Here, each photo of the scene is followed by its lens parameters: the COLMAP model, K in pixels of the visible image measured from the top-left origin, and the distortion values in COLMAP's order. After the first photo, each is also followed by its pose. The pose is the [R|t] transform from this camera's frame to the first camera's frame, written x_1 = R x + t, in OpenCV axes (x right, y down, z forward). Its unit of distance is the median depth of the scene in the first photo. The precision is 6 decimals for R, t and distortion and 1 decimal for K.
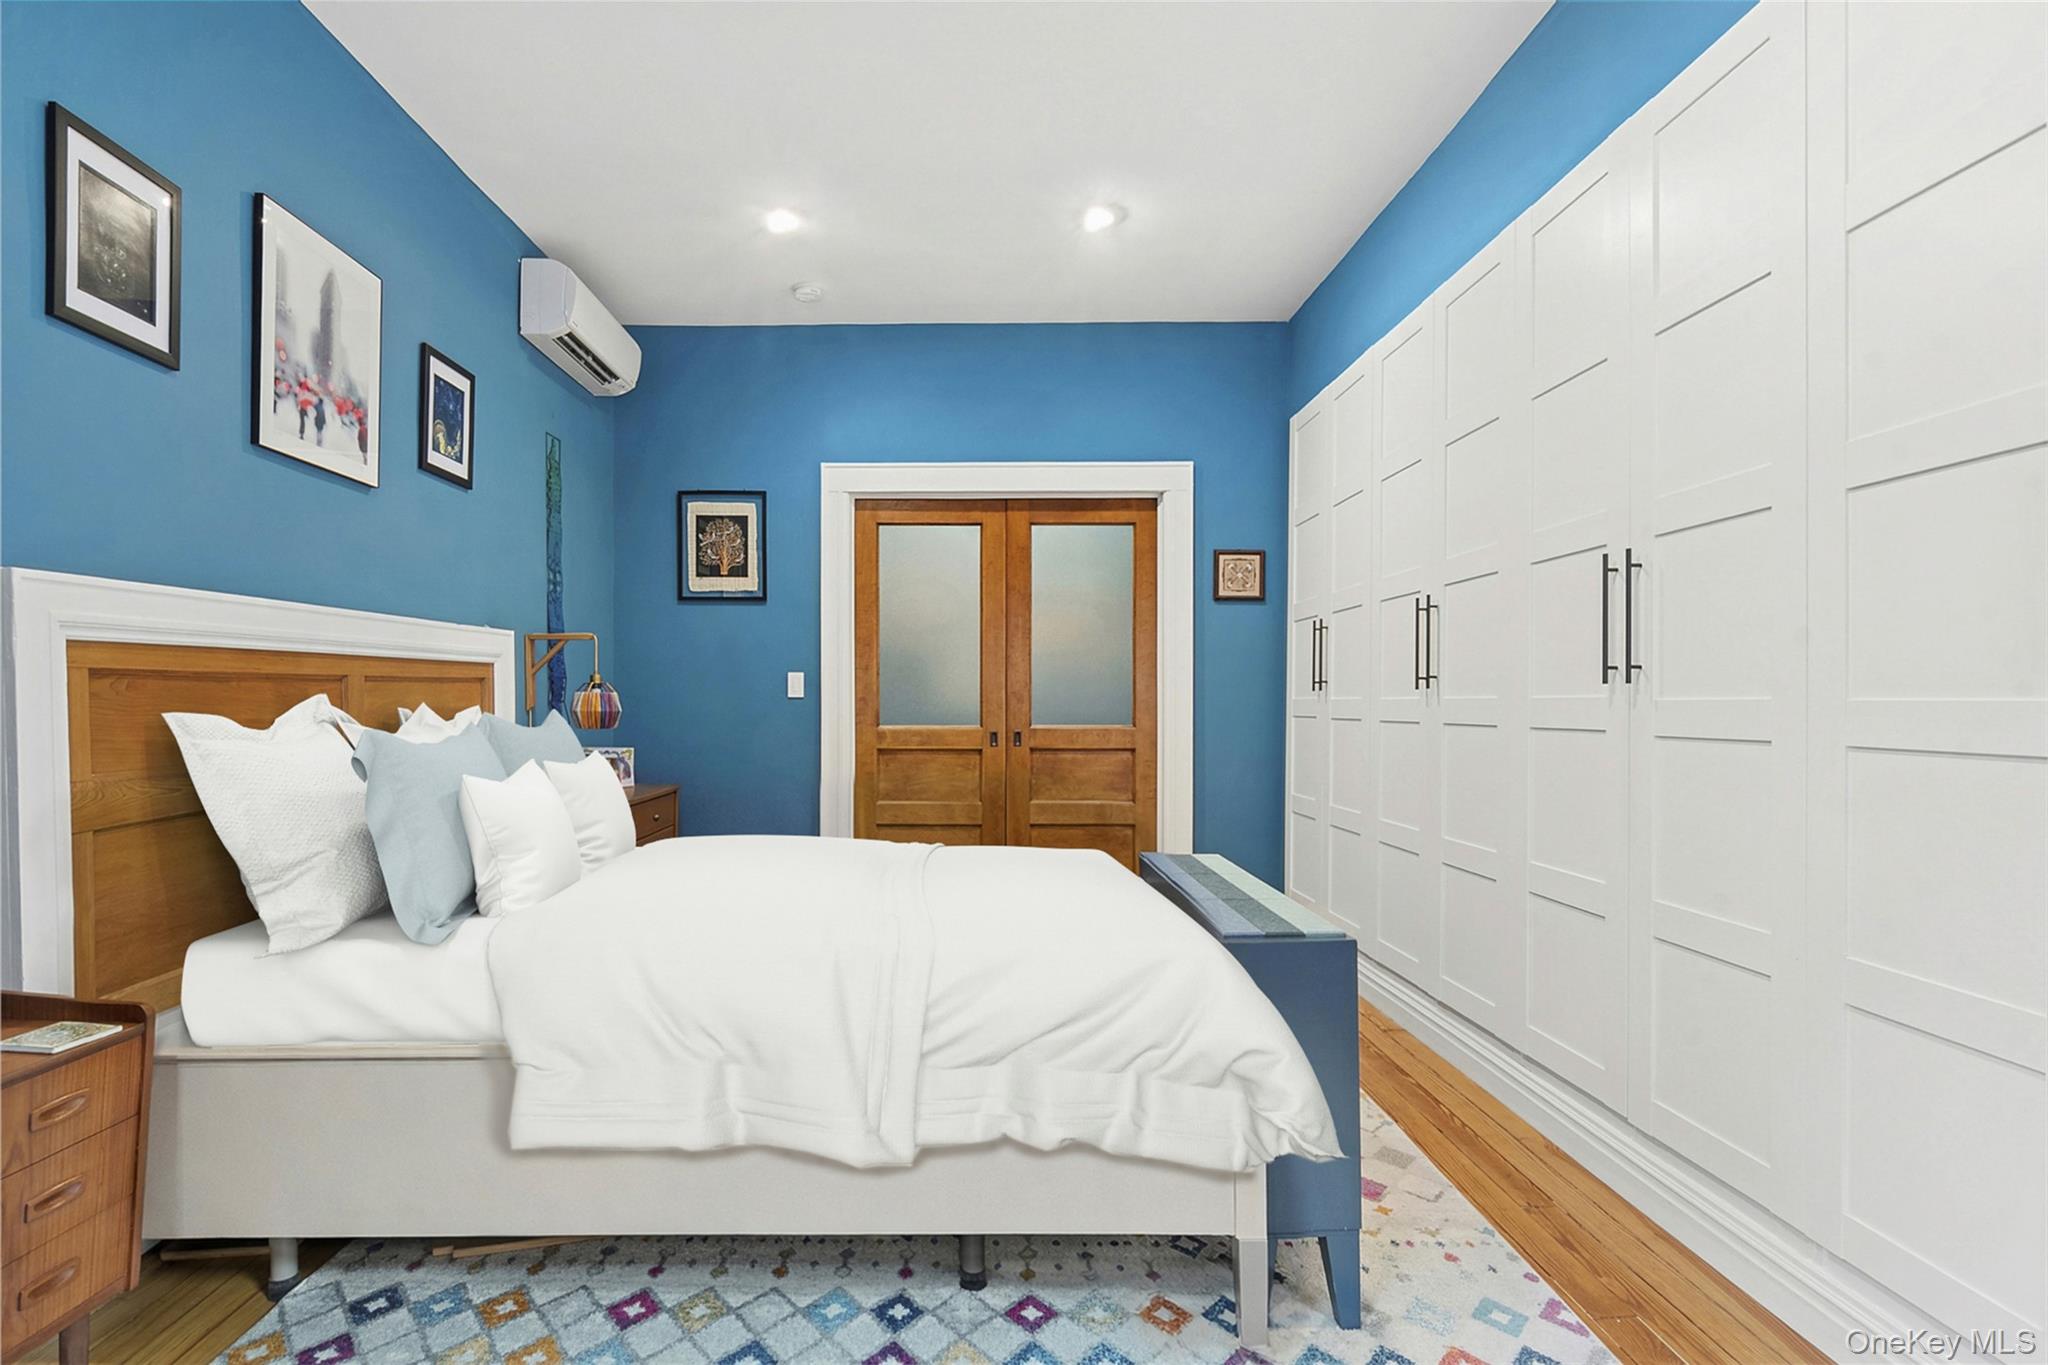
lens RADIAL K [[1014.4, 0, 1021.8], [0, 1014.4, 688.9], [0, 0, 1]] dist [-0.003820, -0.001466]
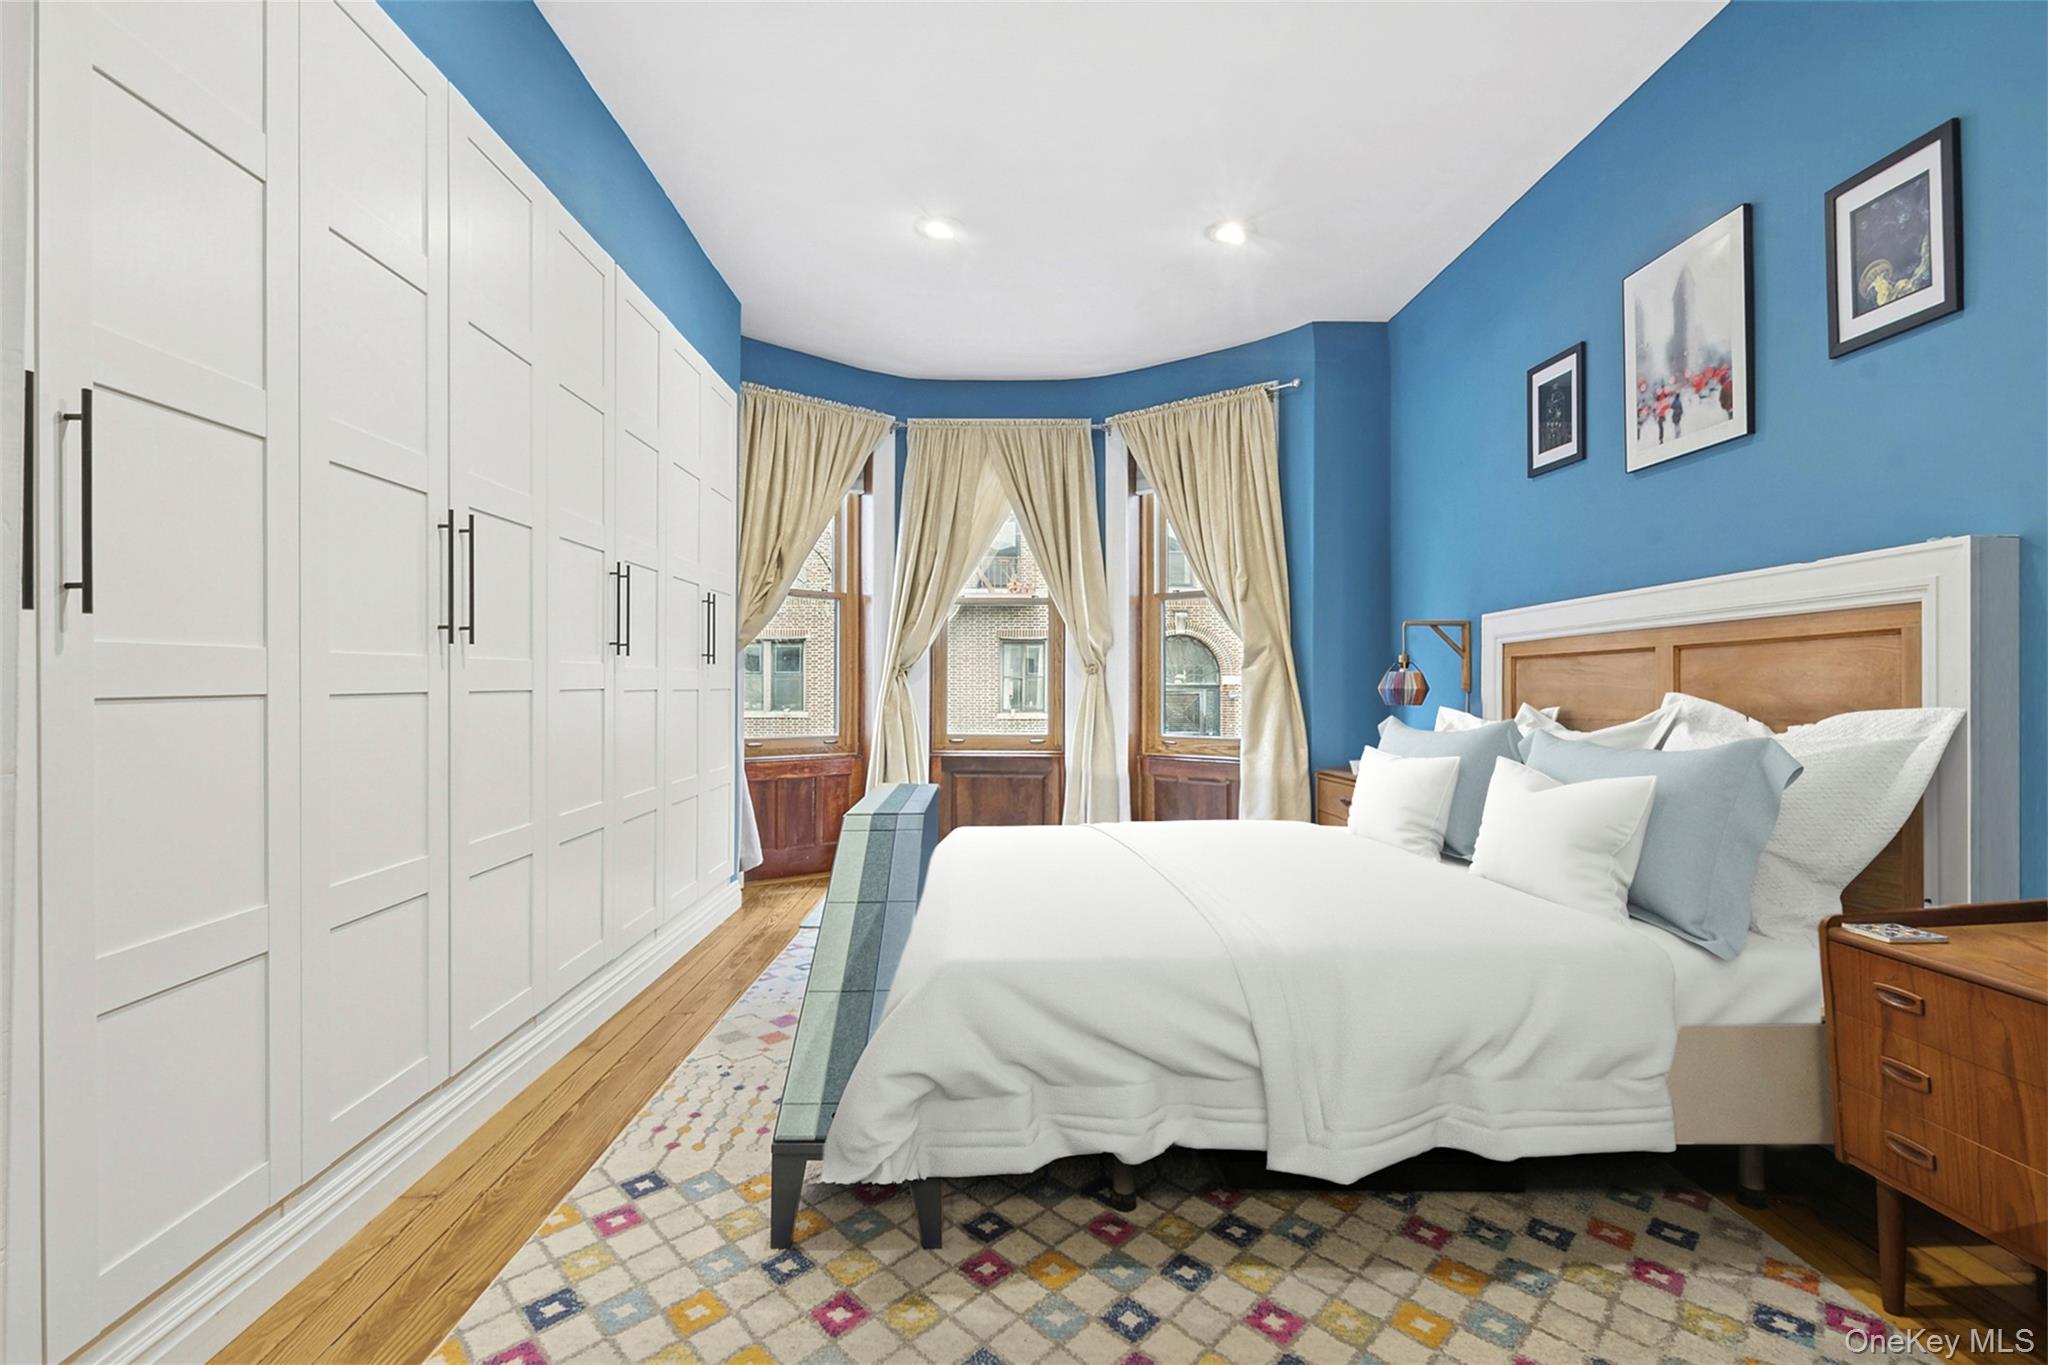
lens RADIAL K [[1014.4, 0, 1024.8], [0, 1014.4, 682.1], [0, 0, 1]] dist [-0.003820, -0.001466]
pose [[-0.999722, -0.003711, 0.023279, -0.016922], [-0.003995, 0.999918, -0.012144, 0.039213], [-0.023232, -0.012234, -0.999655, 2.103640]]
